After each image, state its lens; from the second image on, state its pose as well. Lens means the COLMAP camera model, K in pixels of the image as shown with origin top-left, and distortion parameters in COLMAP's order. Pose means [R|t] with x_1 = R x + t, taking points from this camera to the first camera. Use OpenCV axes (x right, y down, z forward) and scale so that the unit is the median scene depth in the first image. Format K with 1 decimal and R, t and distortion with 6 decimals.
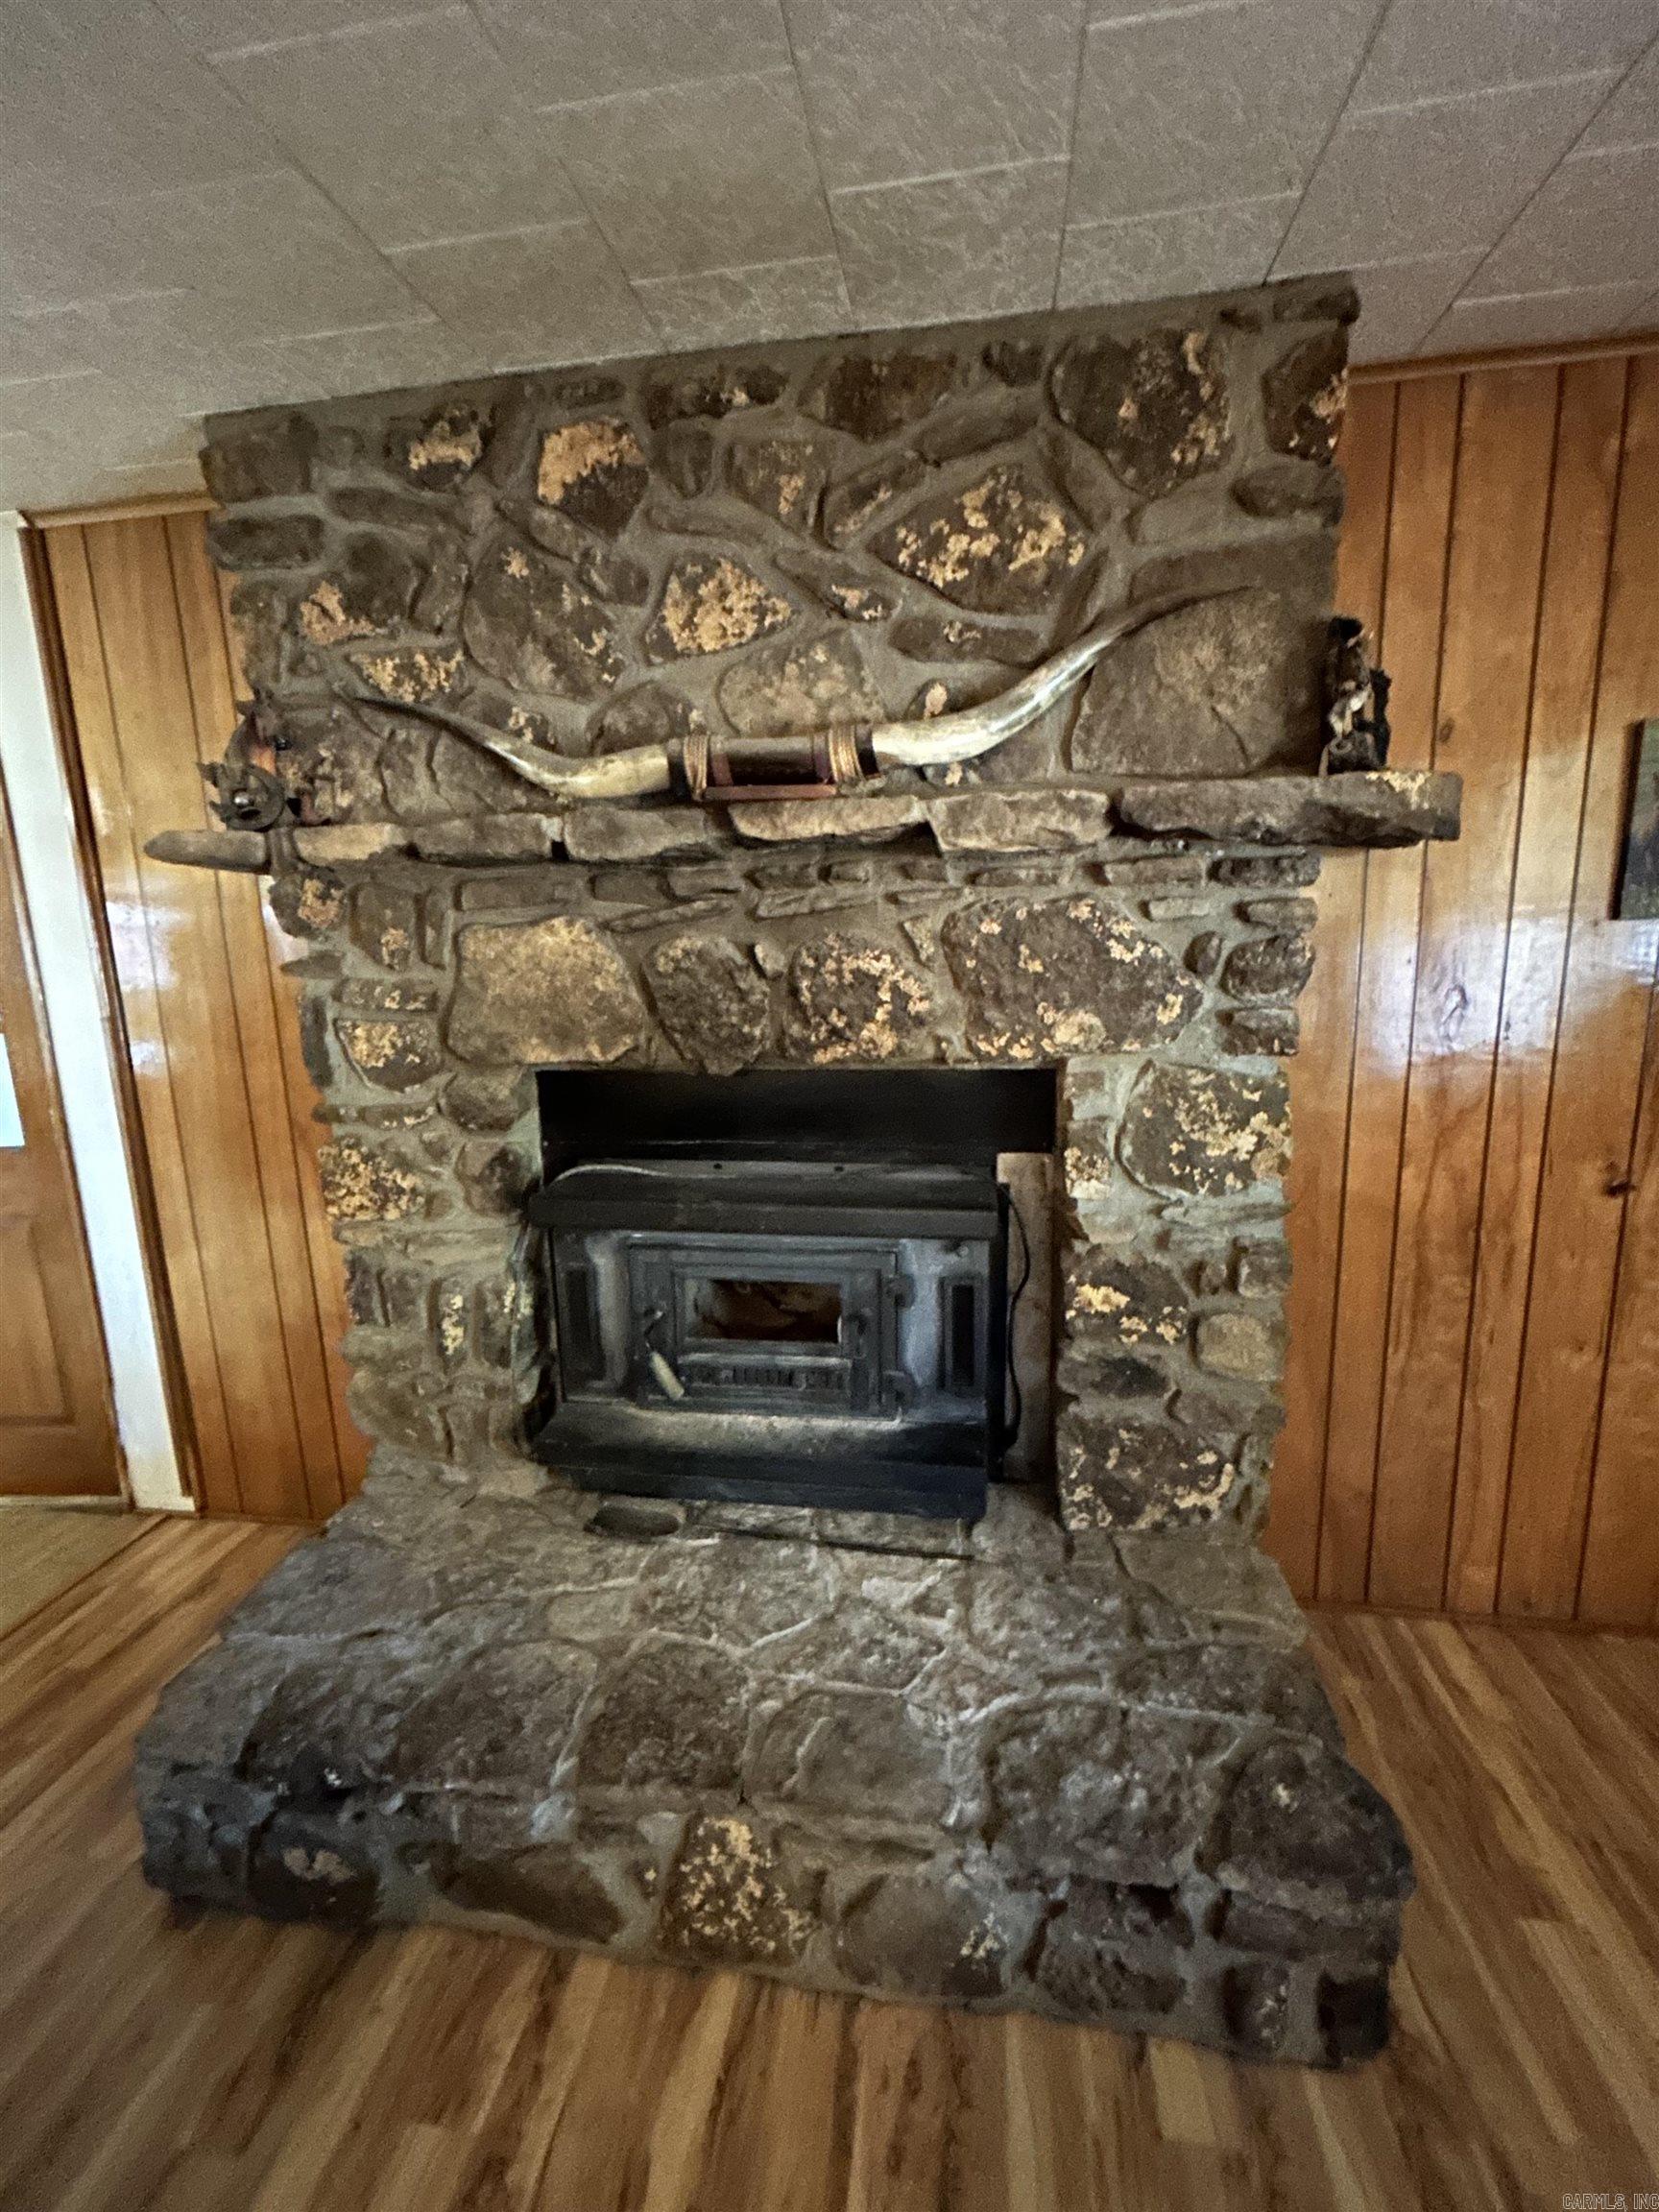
lens RADIAL K [[962.8, 0, 832.7], [0, 962.8, 1105.5], [0, 0, 1]] dist [-0.002193, -0.000163]
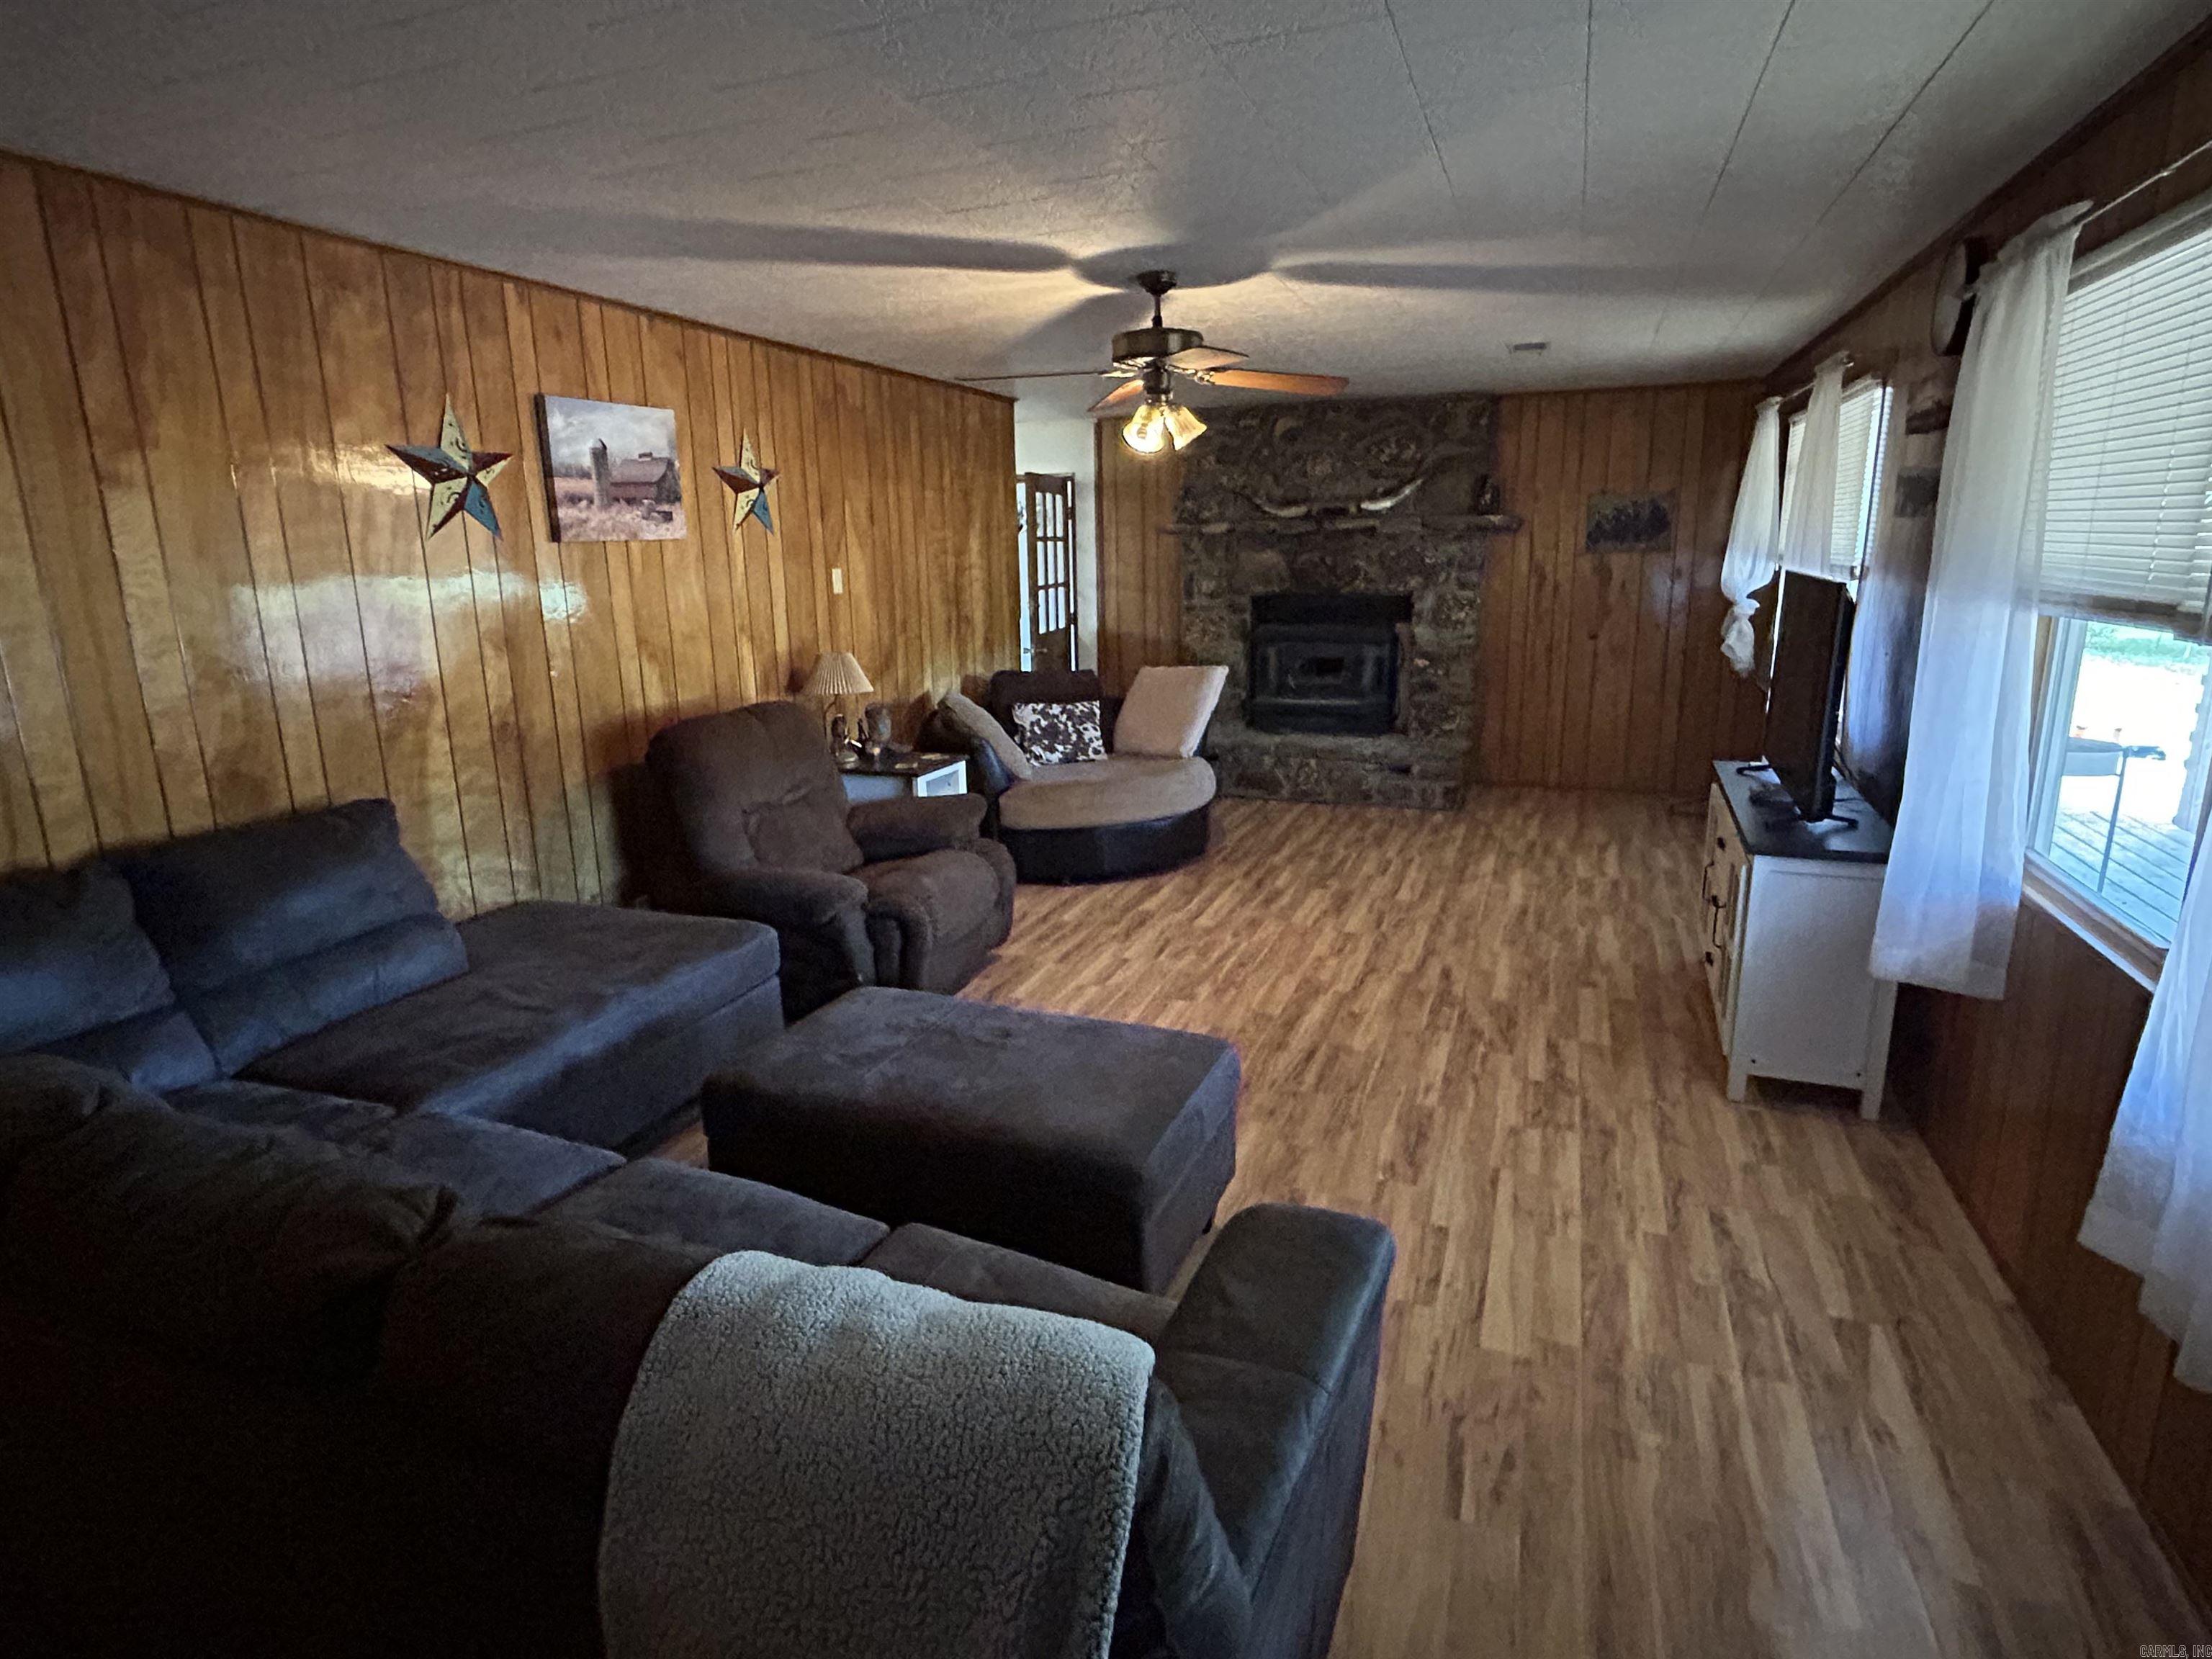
lens RADIAL K [[1175.7, 0, 1103.3], [0, 1175.7, 825.3], [0, 0, 1]] dist [0.003873, 0.000116]
pose [[0.978145, 0.058348, -0.199569, 0.042099], [-0.048487, 0.997366, 0.053950, 0.637114], [0.202191, -0.043094, 0.978398, -3.524252]]
